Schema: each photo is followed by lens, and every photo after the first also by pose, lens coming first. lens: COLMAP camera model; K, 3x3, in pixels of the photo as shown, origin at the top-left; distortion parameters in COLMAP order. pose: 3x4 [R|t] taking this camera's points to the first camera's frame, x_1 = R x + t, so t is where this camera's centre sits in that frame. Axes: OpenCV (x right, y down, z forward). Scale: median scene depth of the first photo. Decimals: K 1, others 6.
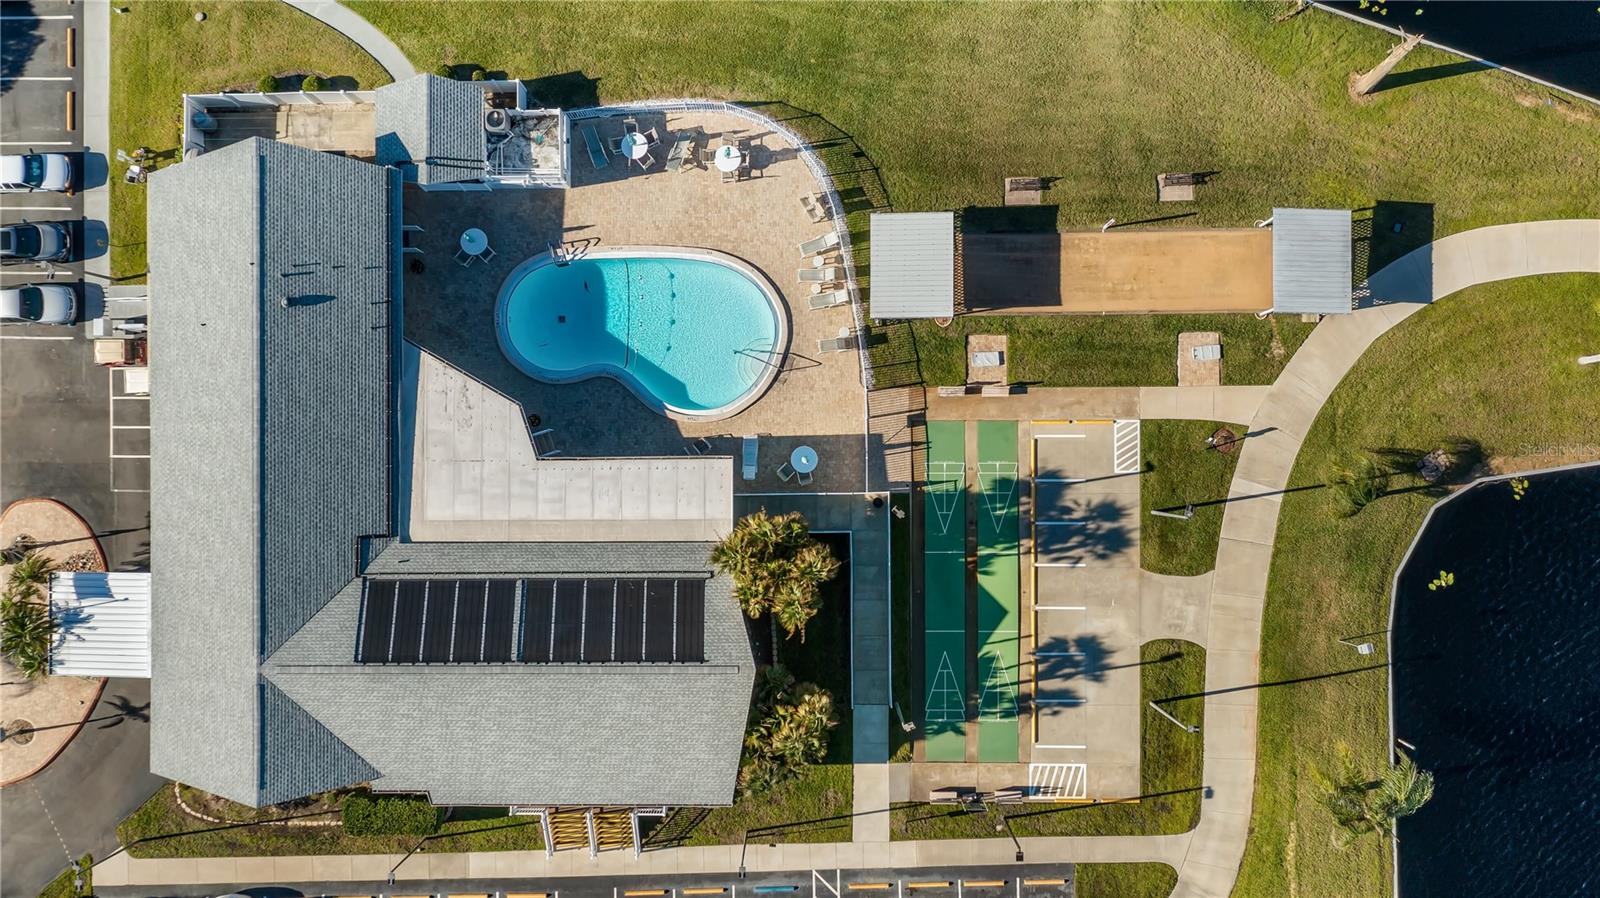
lens RADIAL K [[1209.0, 0, 800.0], [0, 1209.0, 449.0], [0, 0, 1]] dist [0.004459, 0.002556]
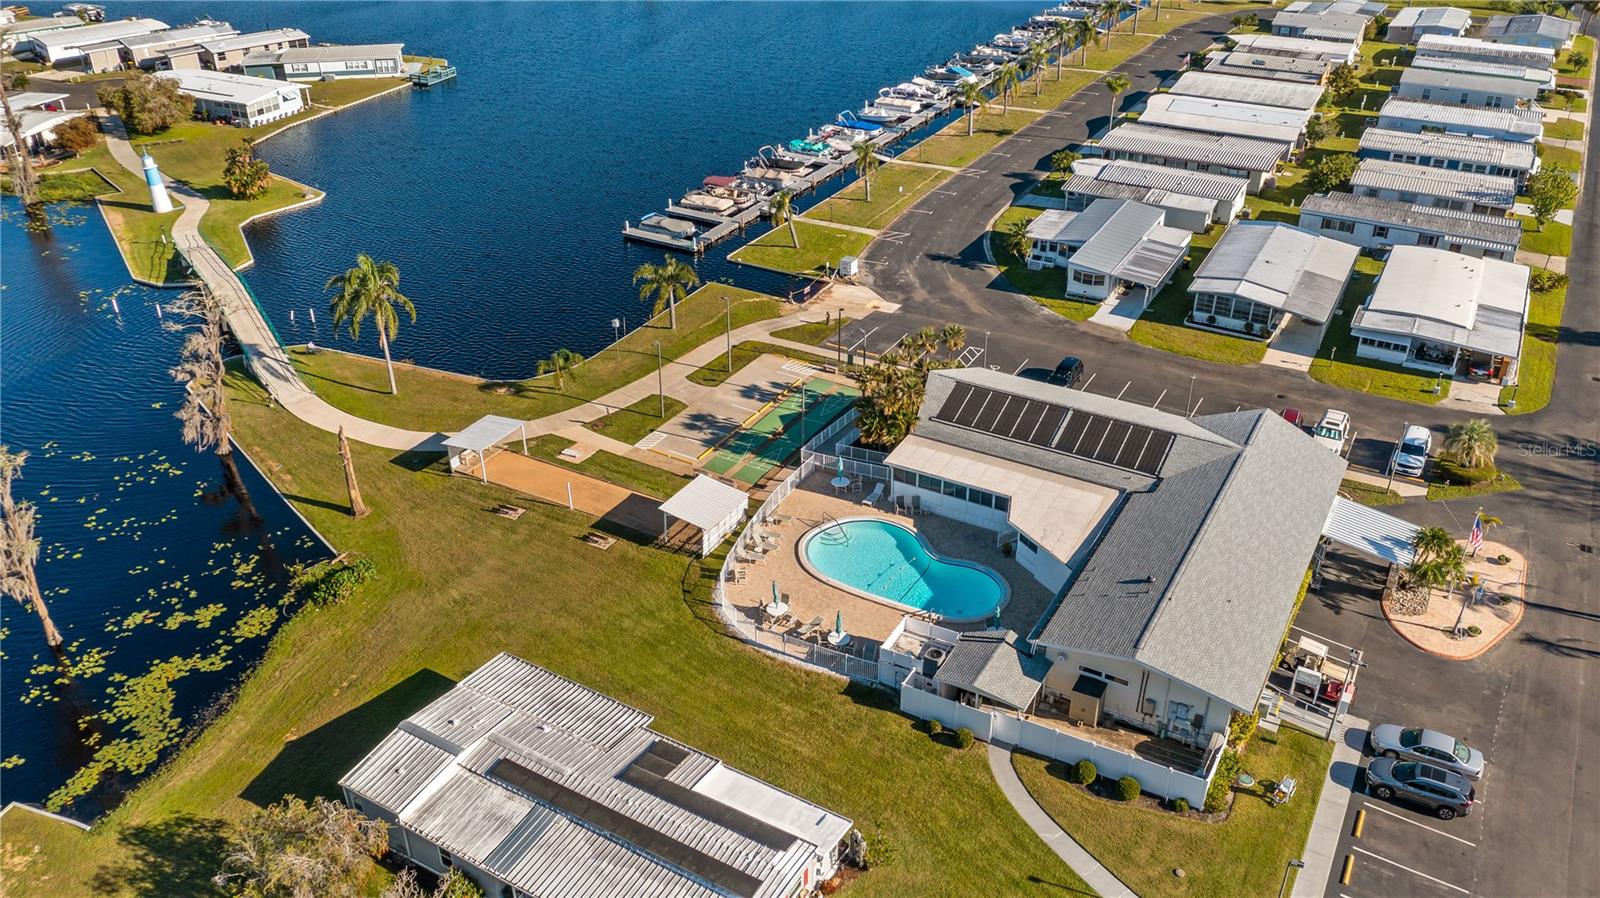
lens RADIAL K [[1209.0, 0, 800.0], [0, 1209.0, 449.0], [0, 0, 1]] dist [0.004459, 0.002556]
pose [[-0.862182, -0.254233, 0.438187, -0.566445], [0.506542, -0.445573, 0.738160, -1.046626], [0.007580, 0.858388, 0.512945, 0.230710]]
